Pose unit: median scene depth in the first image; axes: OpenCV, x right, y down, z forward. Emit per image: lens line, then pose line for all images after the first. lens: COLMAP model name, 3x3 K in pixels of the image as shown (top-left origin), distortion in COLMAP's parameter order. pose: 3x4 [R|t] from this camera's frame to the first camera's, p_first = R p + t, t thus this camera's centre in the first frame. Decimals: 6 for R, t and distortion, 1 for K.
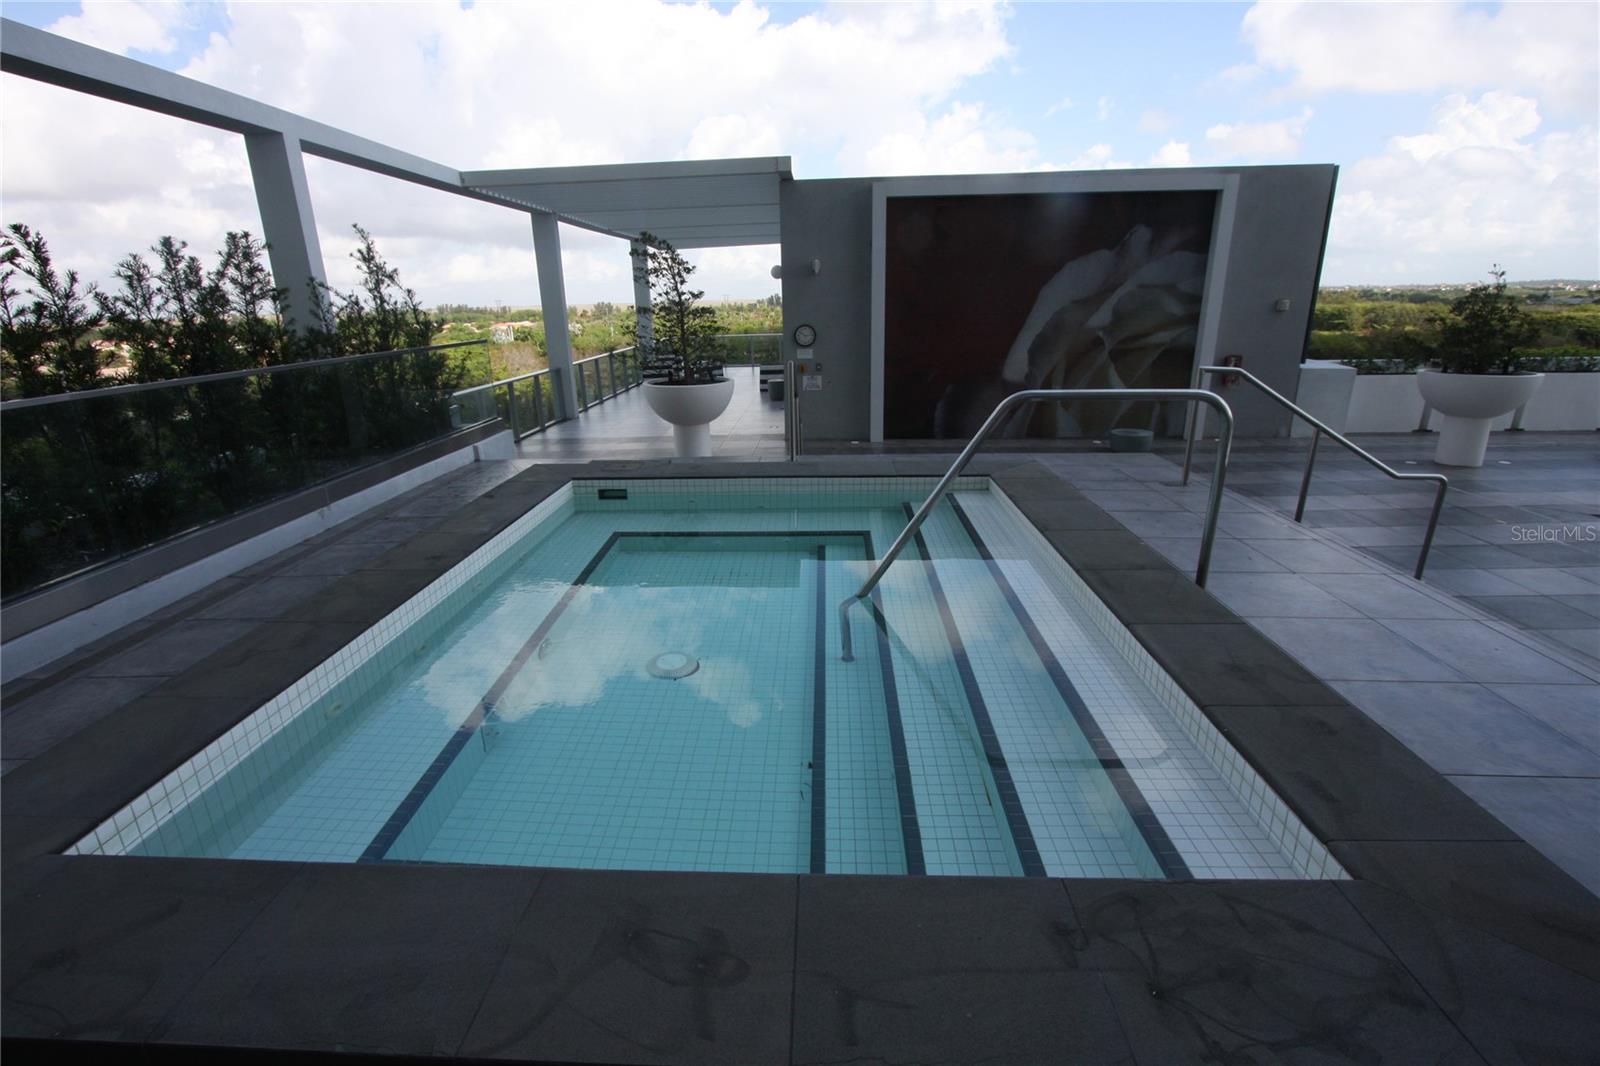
lens RADIAL K [[740.5, 0, 795.2], [0, 740.5, 535.1], [0, 0, 1]] dist [-0.011080, 0.000218]
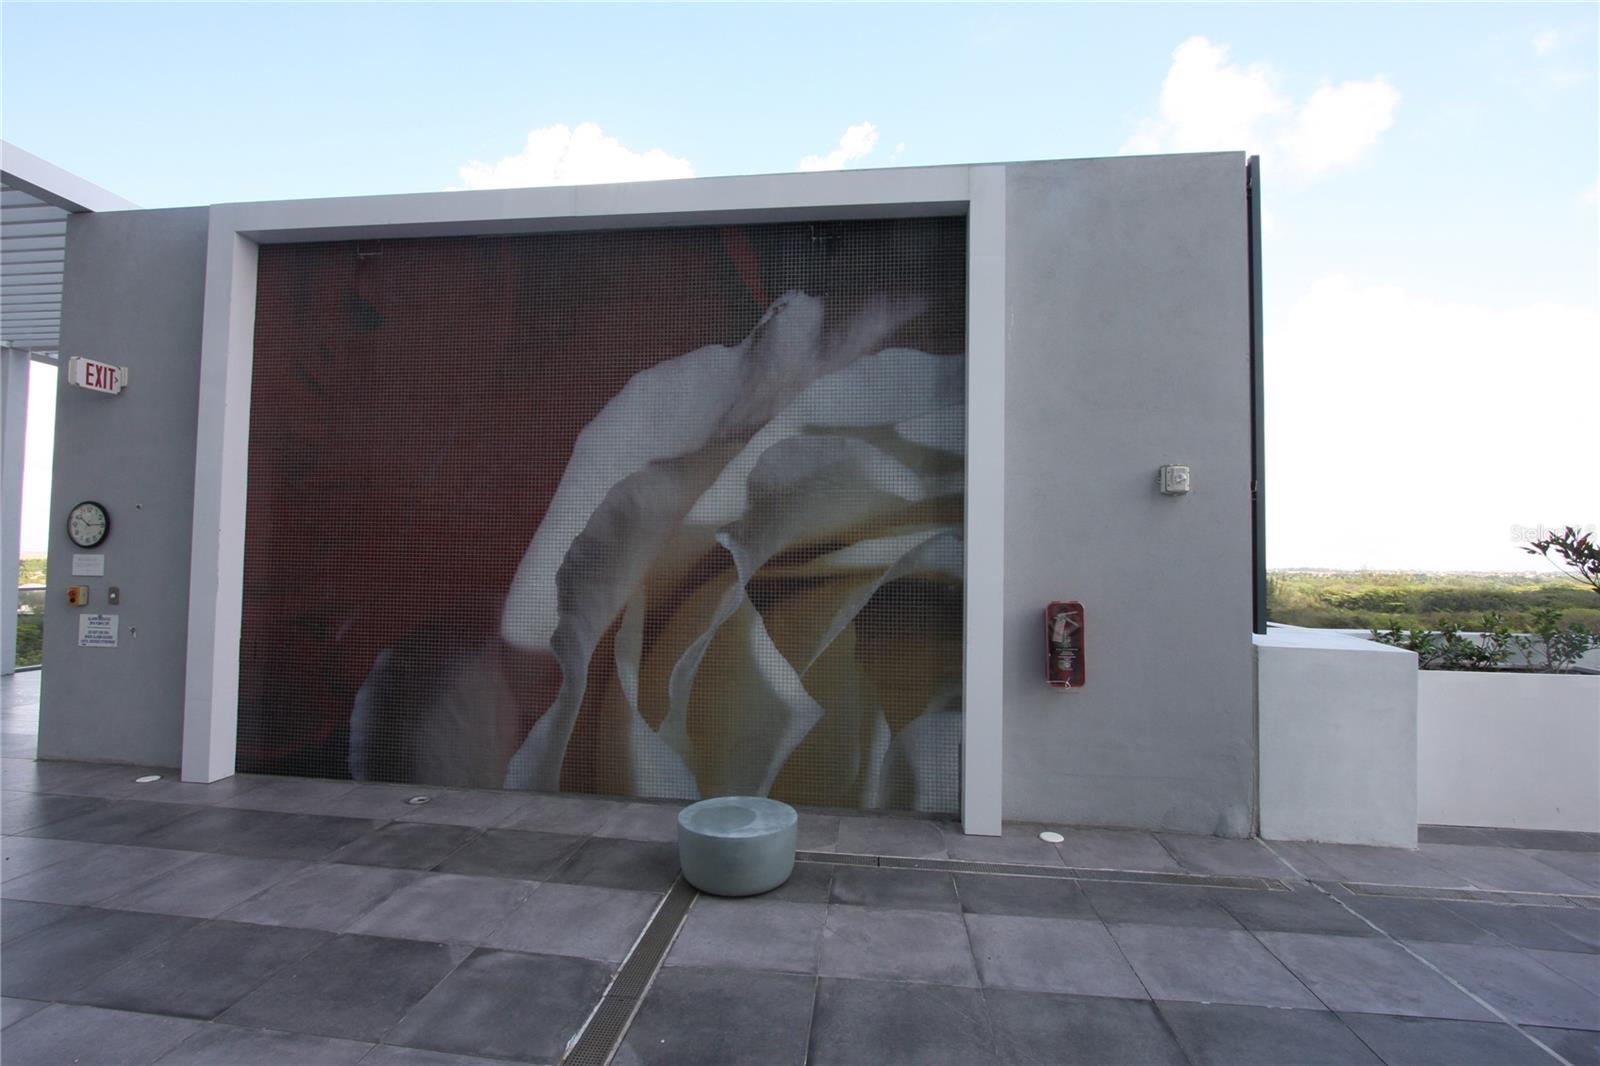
lens RADIAL K [[740.5, 0, 797.0], [0, 740.5, 534.0], [0, 0, 1]] dist [-0.011080, 0.000218]
pose [[0.997092, 0.034509, -0.067941, 0.481017], [-0.055655, 0.938793, -0.339956, -0.140917], [0.052051, 0.342749, 0.937984, 0.623440]]
